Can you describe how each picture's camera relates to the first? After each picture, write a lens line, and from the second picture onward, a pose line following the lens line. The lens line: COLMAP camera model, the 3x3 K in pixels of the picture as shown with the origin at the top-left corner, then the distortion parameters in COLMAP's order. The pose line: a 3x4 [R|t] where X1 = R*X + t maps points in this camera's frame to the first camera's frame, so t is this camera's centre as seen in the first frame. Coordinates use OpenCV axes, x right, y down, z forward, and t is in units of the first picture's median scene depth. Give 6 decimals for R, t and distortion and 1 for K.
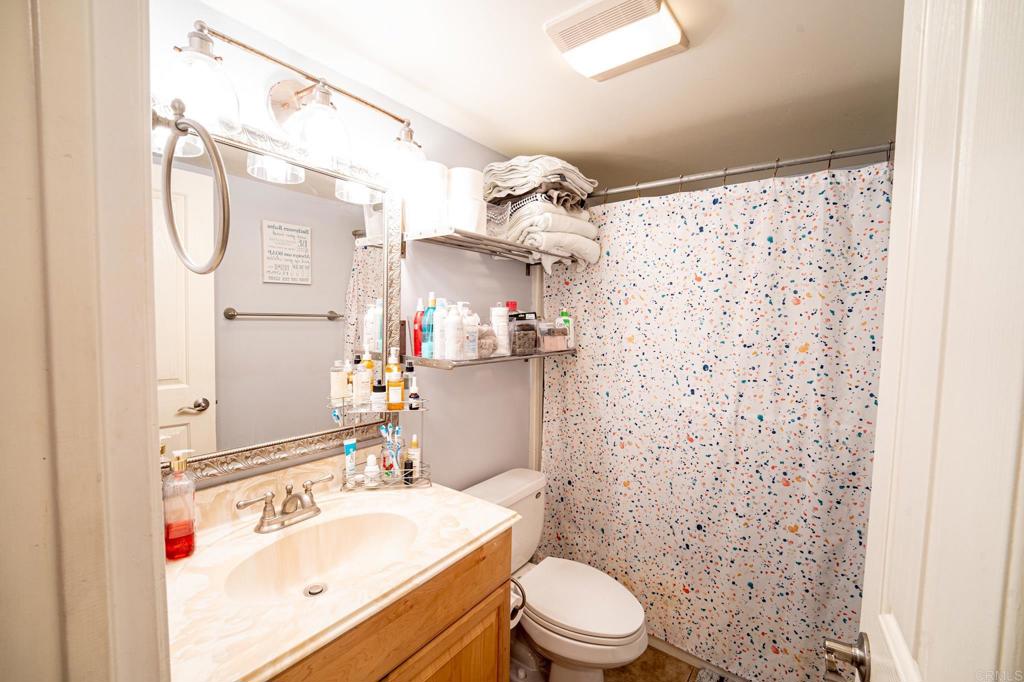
lens RADIAL K [[430.4, 0, 512.0], [0, 430.4, 341.0], [0, 0, 1]] dist [-0.017126, -0.000229]
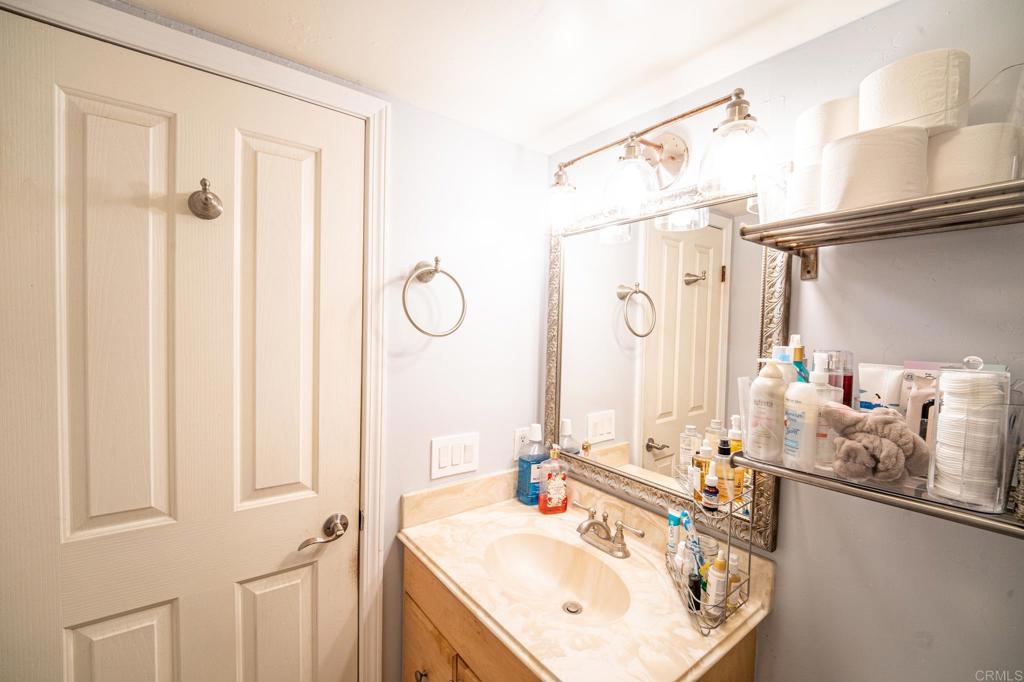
lens RADIAL K [[430.4, 0, 512.0], [0, 430.4, 341.0], [0, 0, 1]] dist [-0.017126, -0.000229]
pose [[-0.266985, 0.003945, -0.963693, 0.526194], [-0.088117, 0.995703, 0.028488, -0.099759], [0.959664, 0.092523, -0.265490, 0.881849]]
